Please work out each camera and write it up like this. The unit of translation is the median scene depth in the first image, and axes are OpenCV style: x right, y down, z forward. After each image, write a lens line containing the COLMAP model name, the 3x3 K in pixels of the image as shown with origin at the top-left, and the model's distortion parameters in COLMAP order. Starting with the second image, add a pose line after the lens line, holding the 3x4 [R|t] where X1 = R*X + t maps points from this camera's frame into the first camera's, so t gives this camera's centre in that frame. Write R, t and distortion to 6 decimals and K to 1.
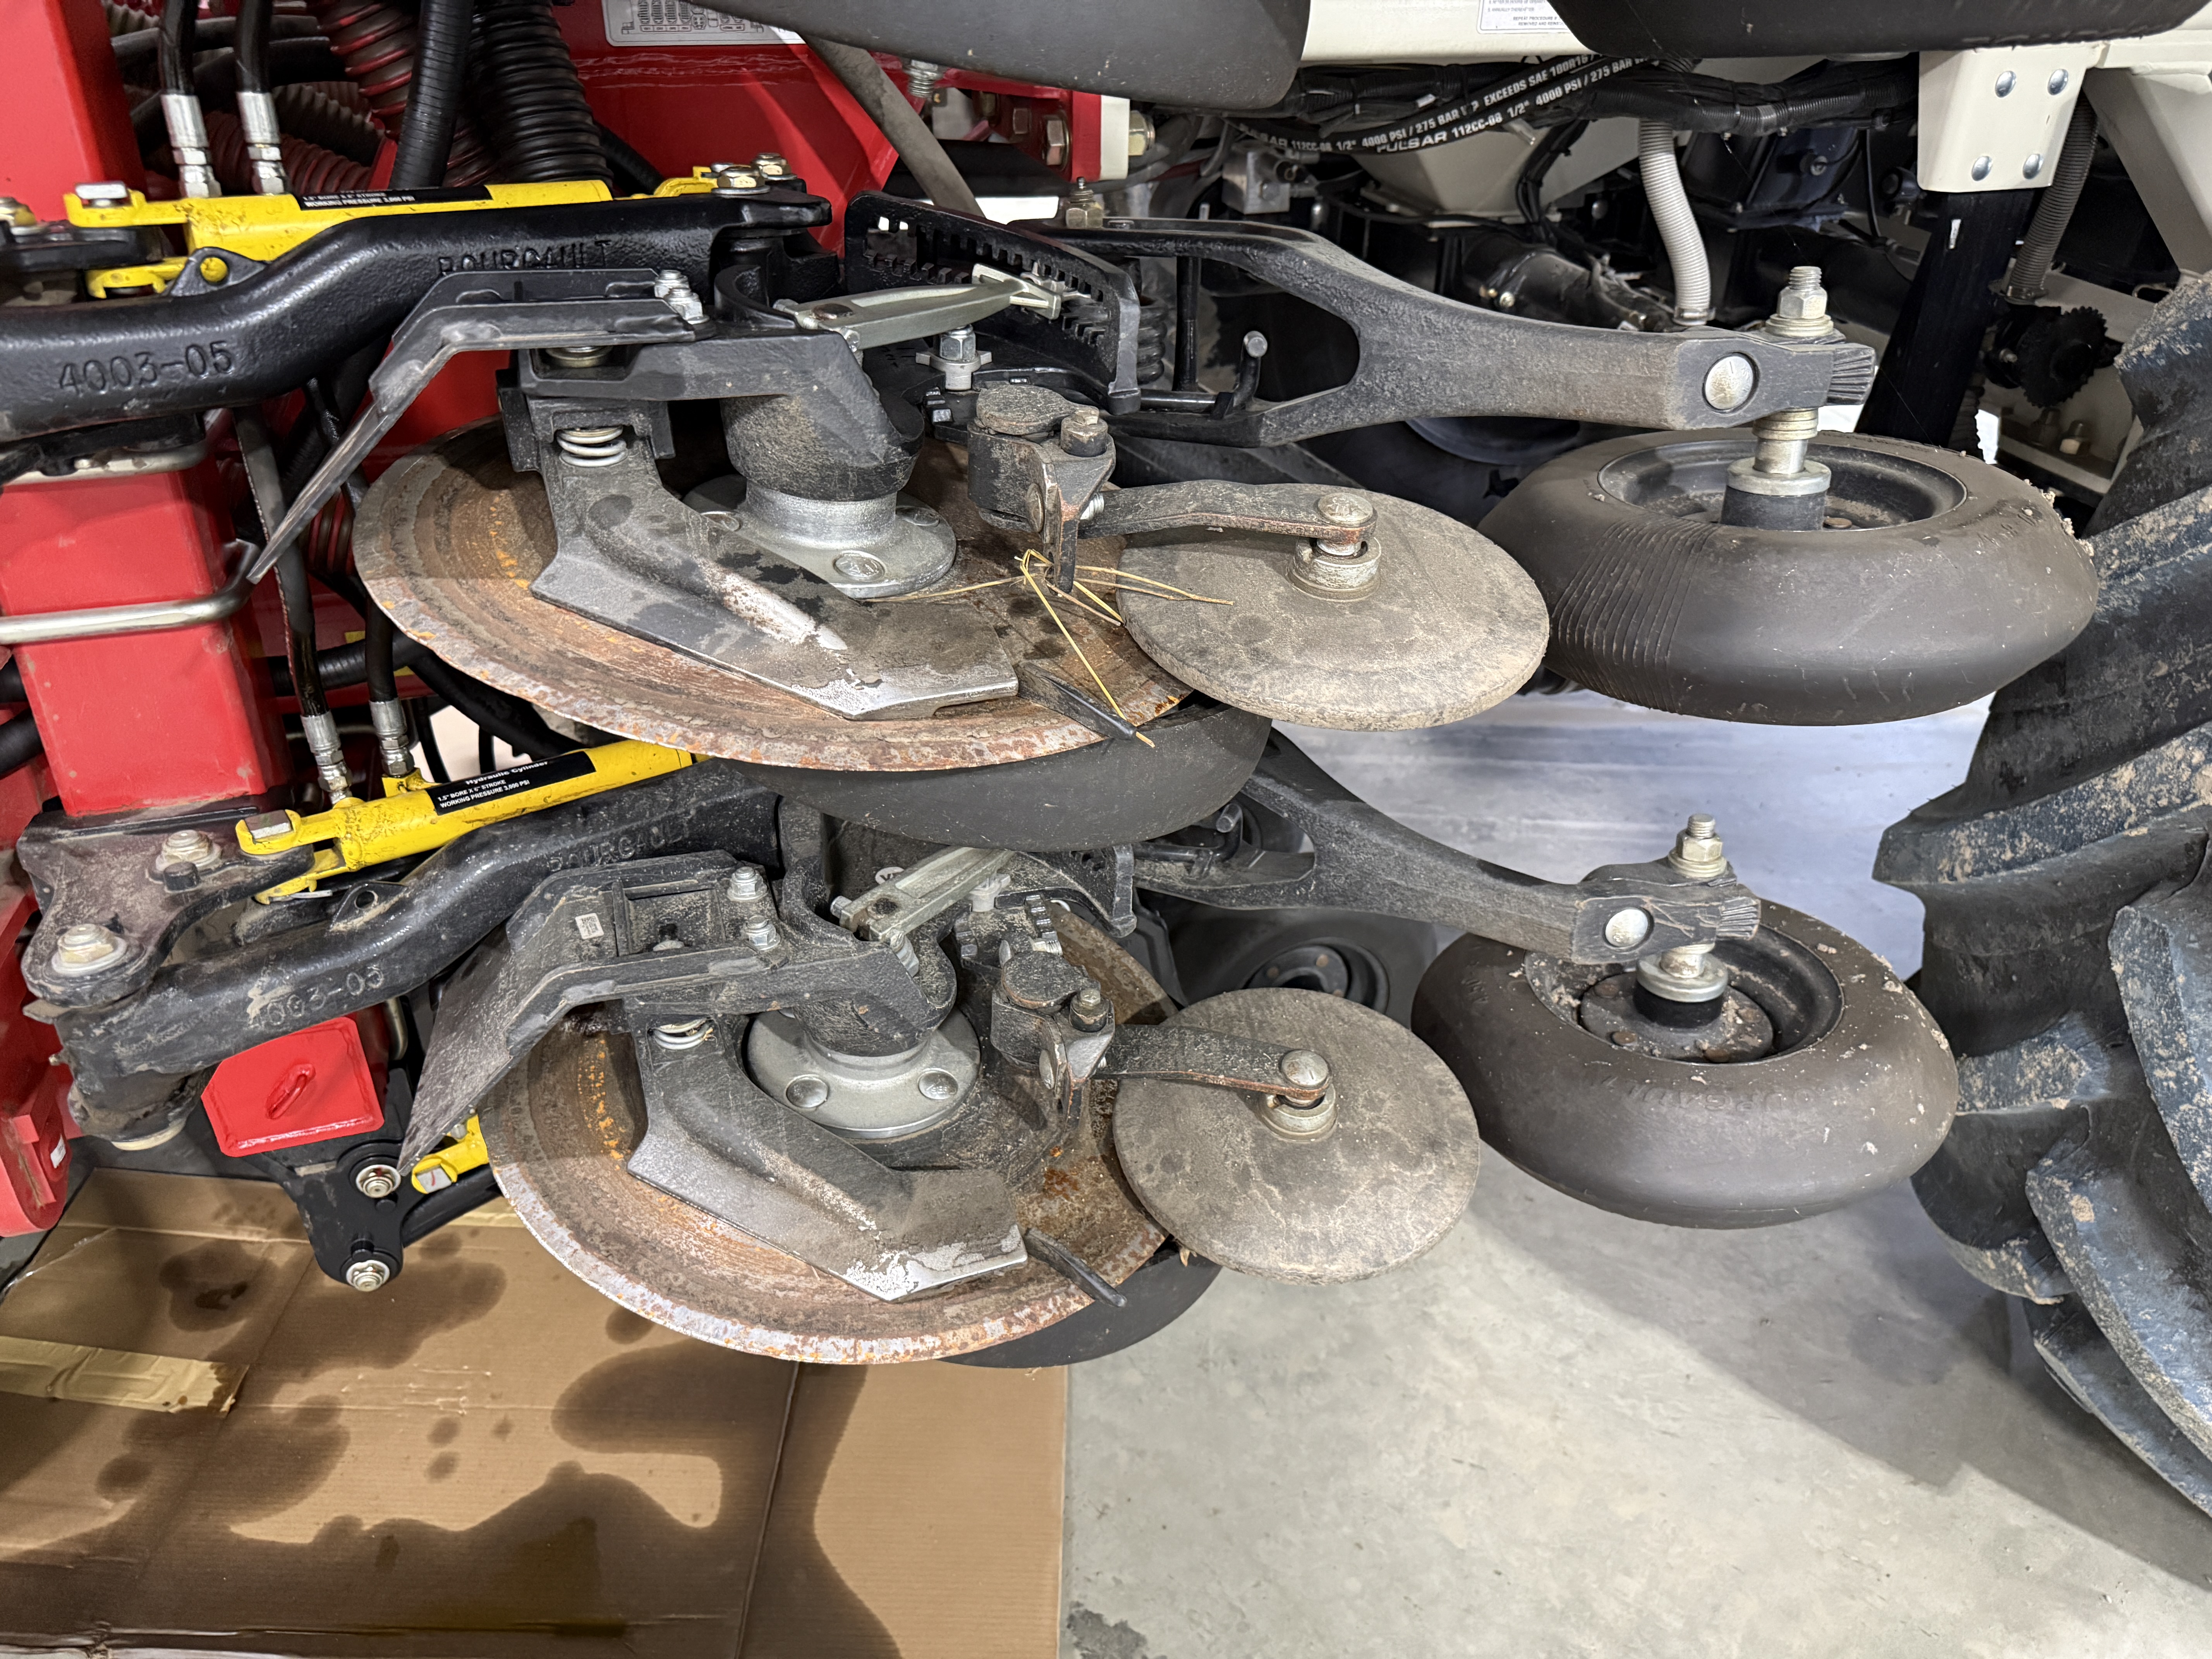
lens RADIAL K [[1564.7, 0, 1108.7], [0, 1564.7, 805.9], [0, 0, 1]] dist [0.049759, -0.081682]
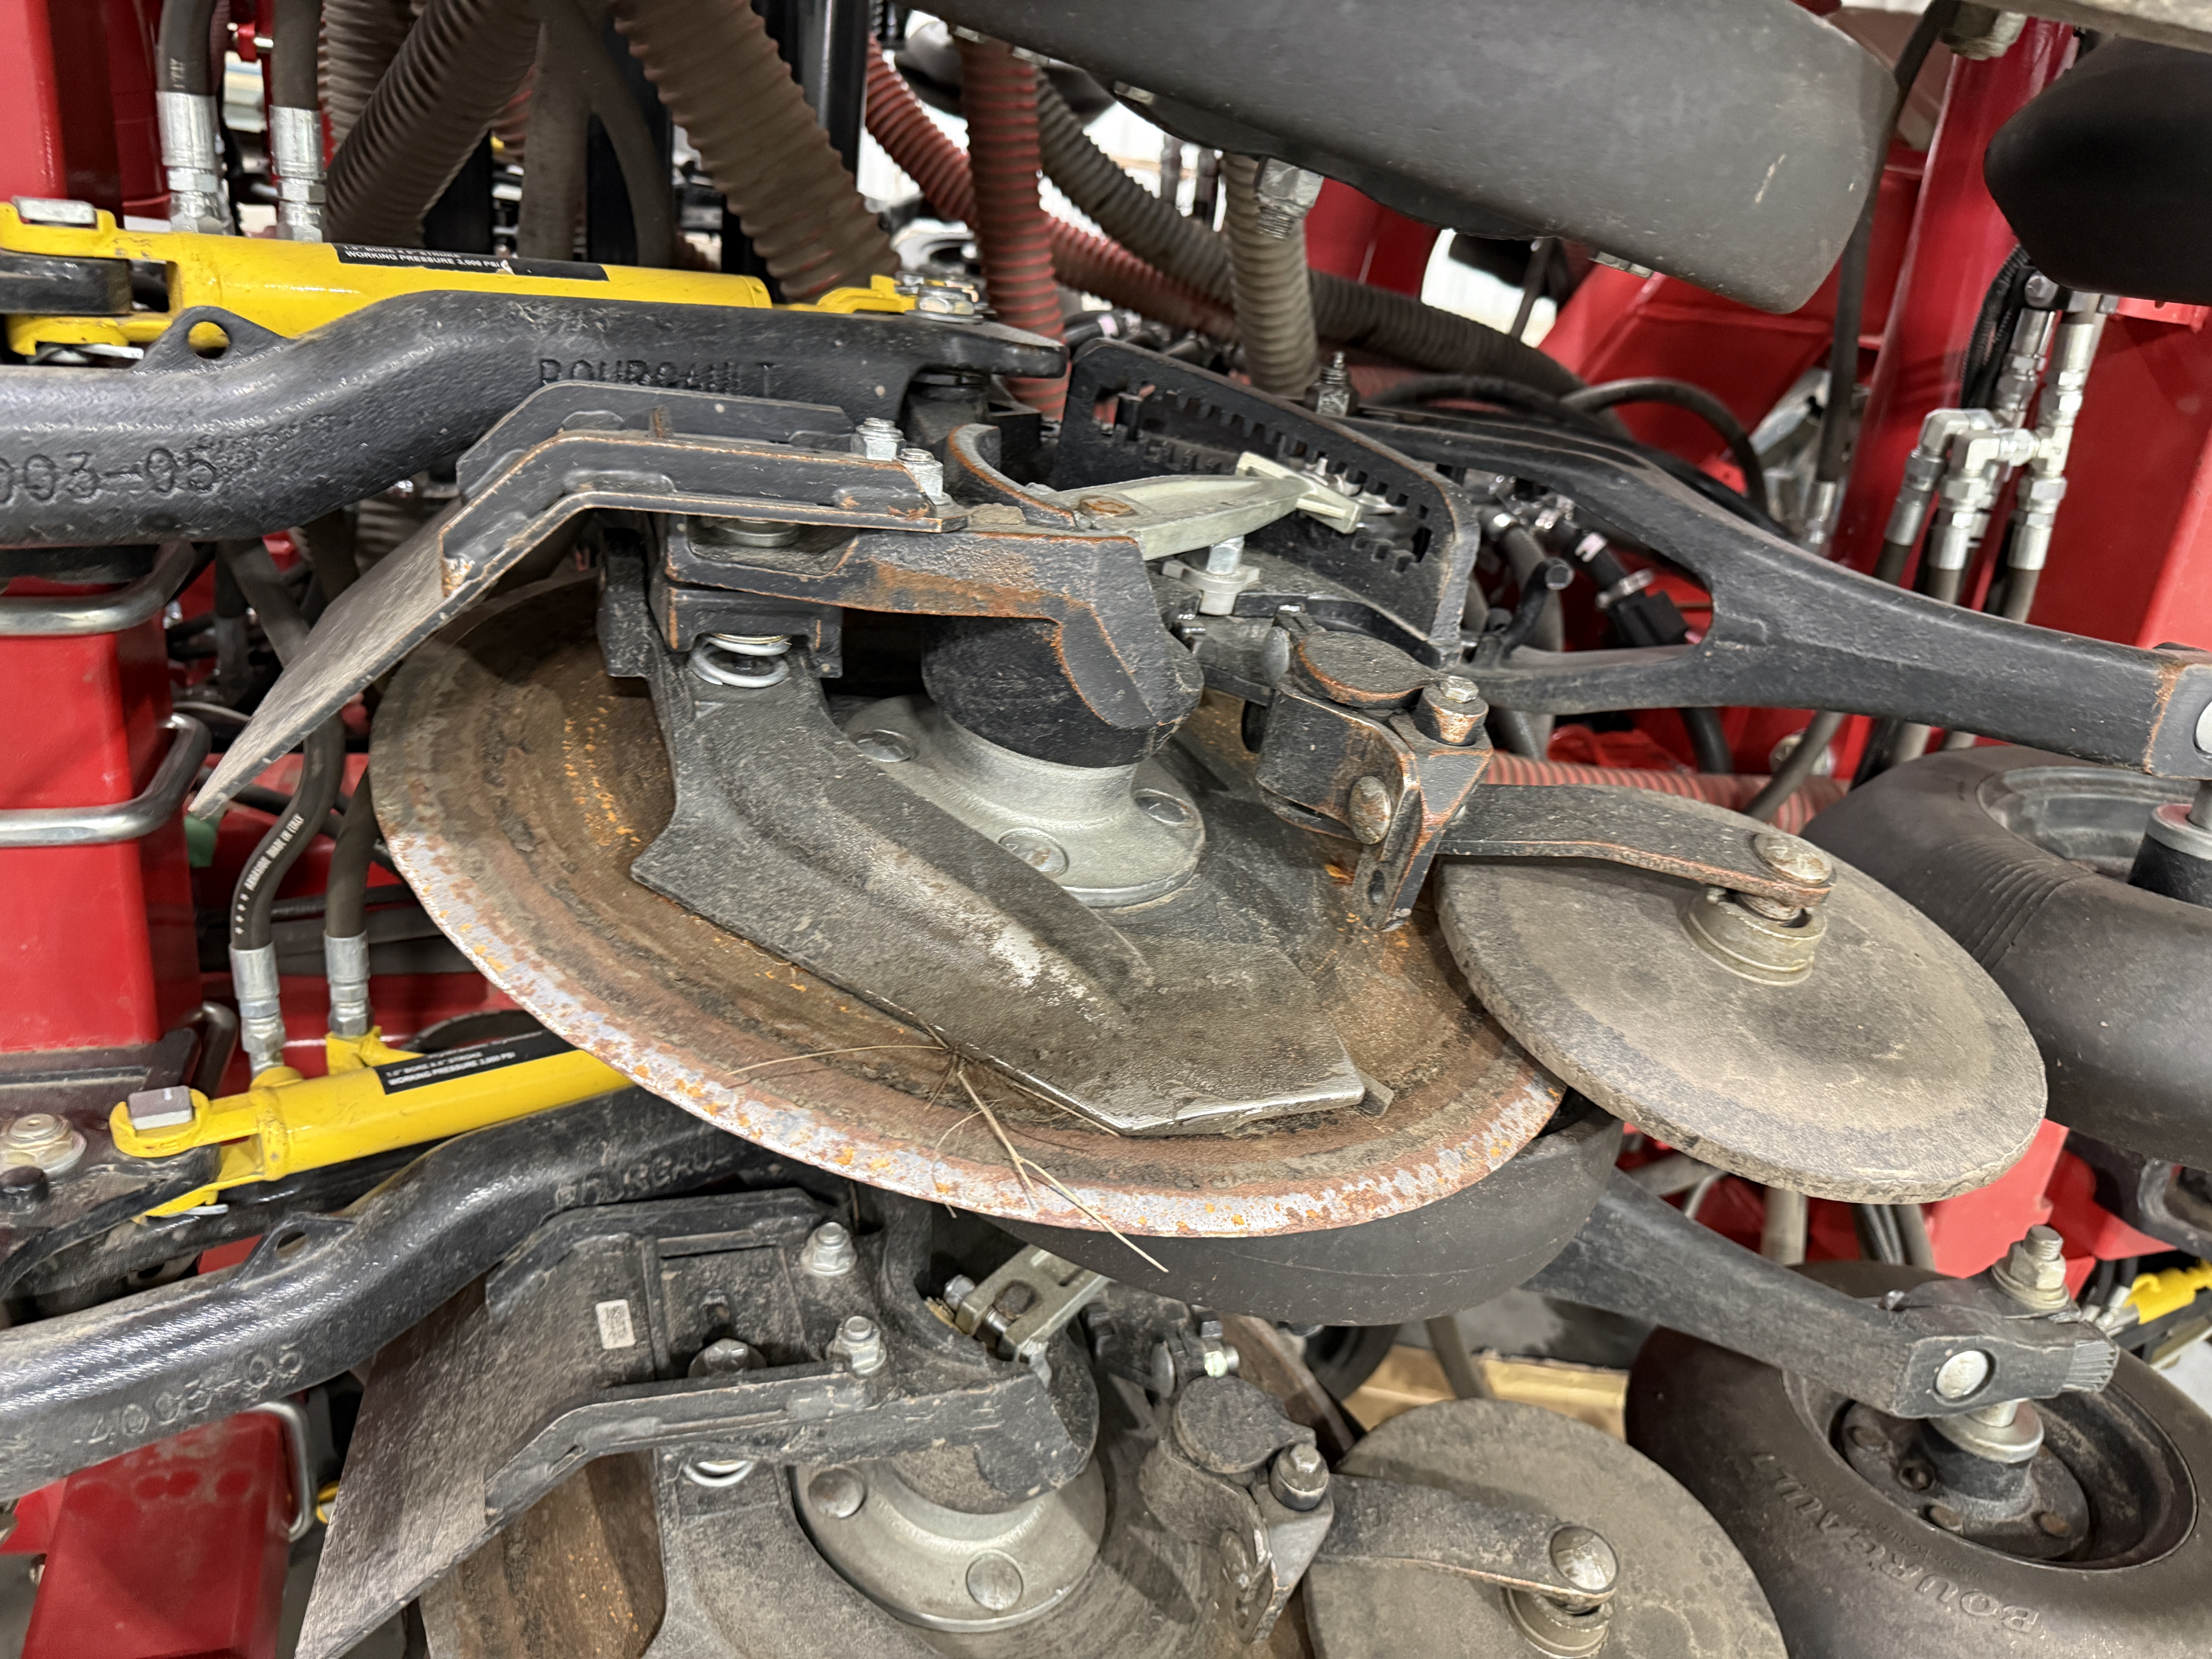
lens RADIAL K [[1566.3, 0, 1103.7], [0, 1566.3, 834.8], [0, 0, 1]] dist [0.005496, -0.017347]
pose [[0.992495, 0.102907, 0.066060, -0.186169], [-0.097905, 0.992369, -0.074960, -0.104077], [-0.073270, 0.067930, 0.994996, 0.286751]]
